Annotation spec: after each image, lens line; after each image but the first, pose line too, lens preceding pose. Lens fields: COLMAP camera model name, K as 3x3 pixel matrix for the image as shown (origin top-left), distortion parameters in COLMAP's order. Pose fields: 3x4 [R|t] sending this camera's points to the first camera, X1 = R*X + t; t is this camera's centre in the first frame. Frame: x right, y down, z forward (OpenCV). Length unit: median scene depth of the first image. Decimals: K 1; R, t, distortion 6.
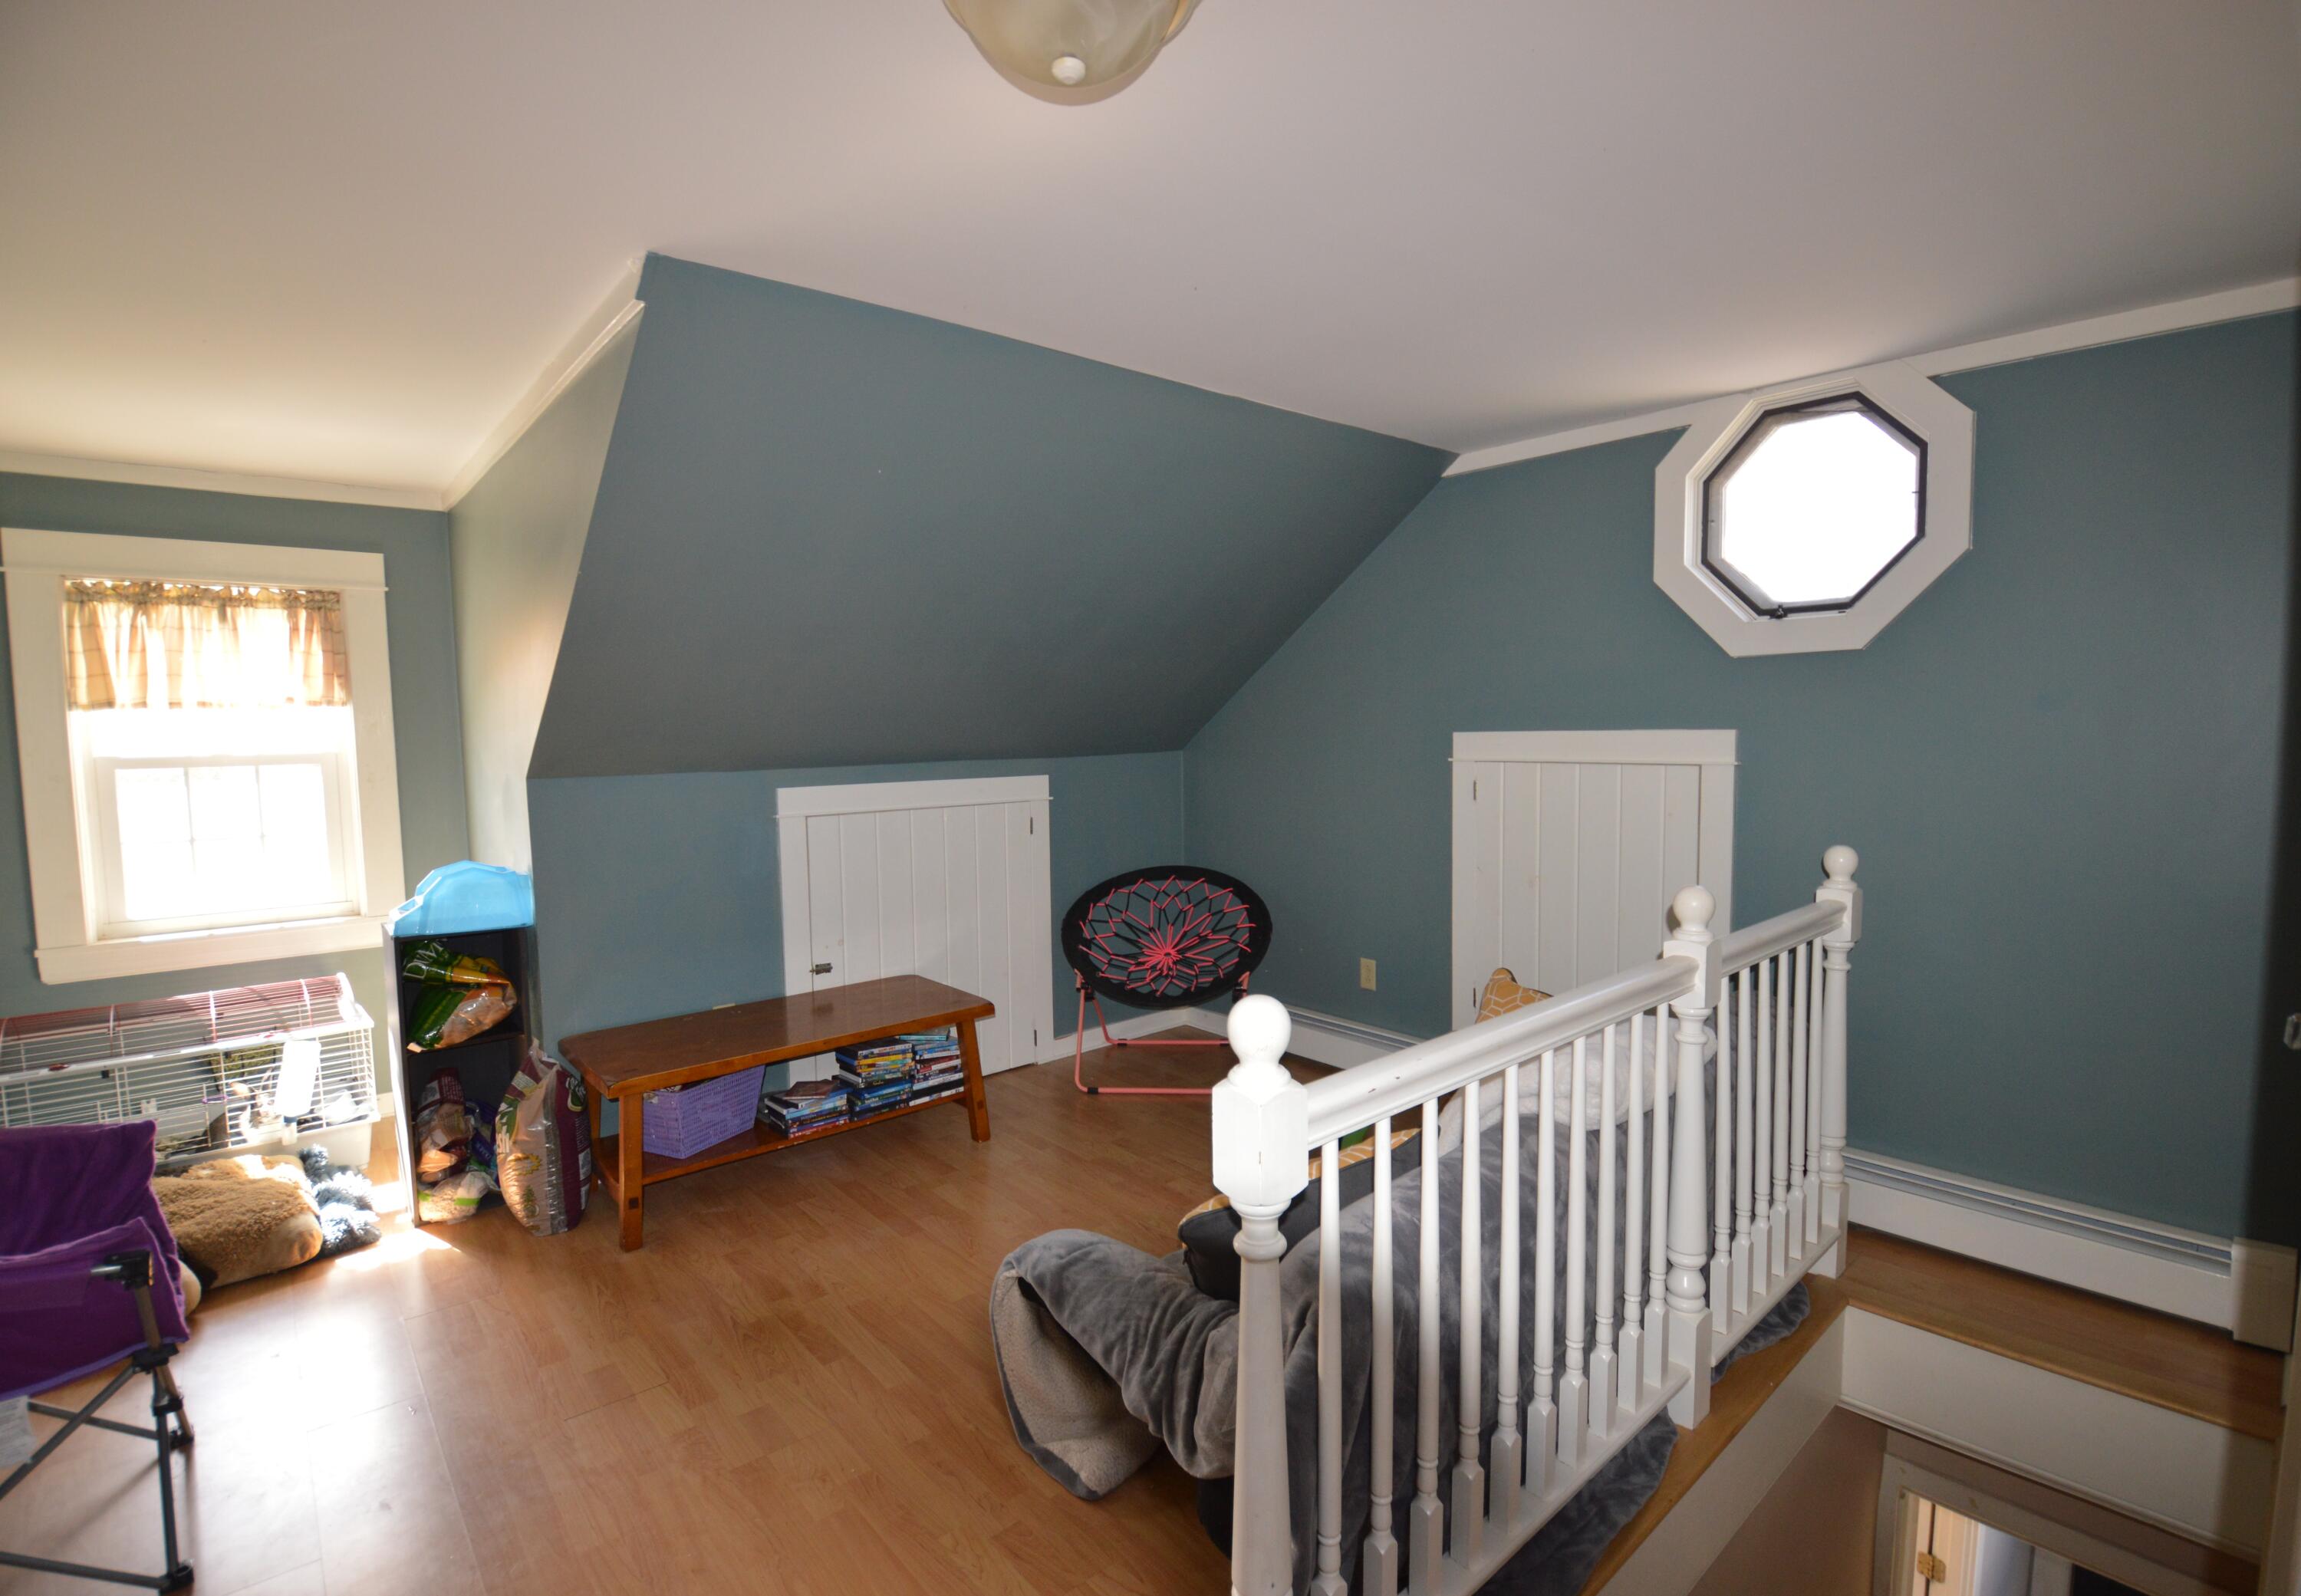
lens RADIAL K [[1066.1, 0, 1190.7], [0, 1066.1, 801.7], [0, 0, 1]] dist [0.020282, -0.027346]
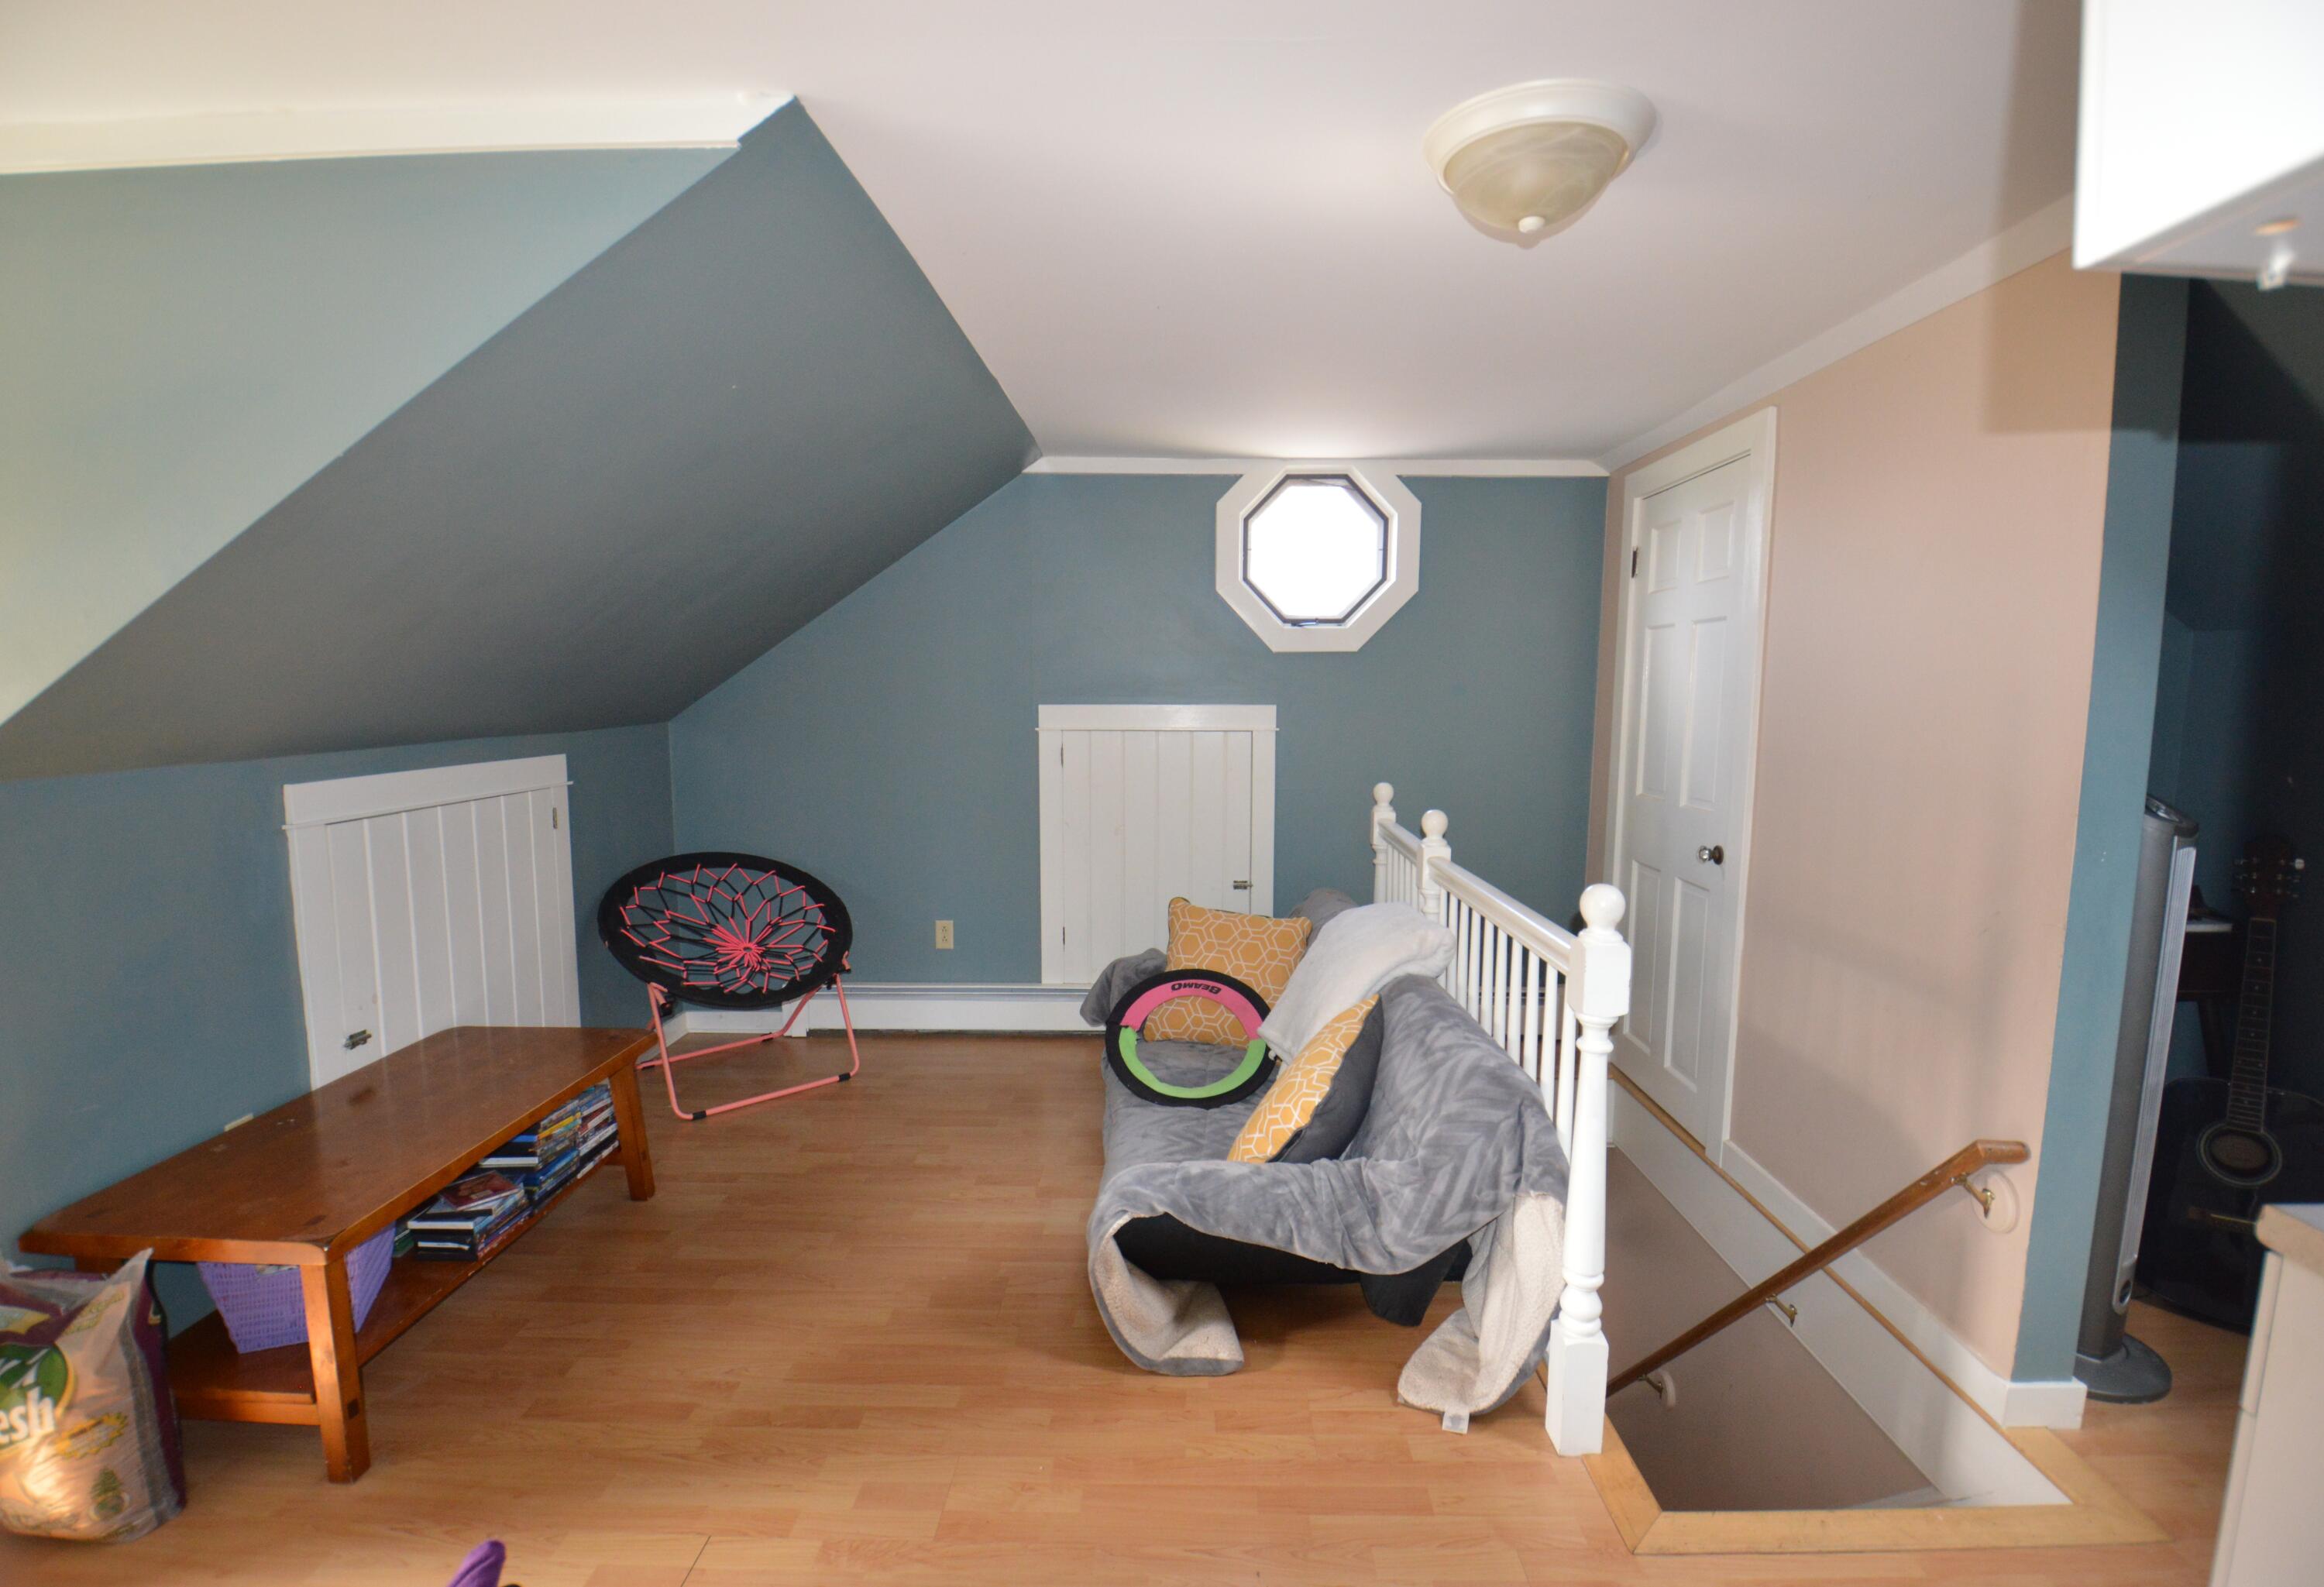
lens RADIAL K [[1069.2, 0, 1171.3], [0, 1069.2, 805.1], [0, 0, 1]] dist [-0.000141, -0.013871]
pose [[0.674936, -0.063666, 0.735125, -0.547973], [0.039690, 0.997961, 0.049988, -0.011909], [-0.736808, -0.004562, 0.676087, 0.154522]]
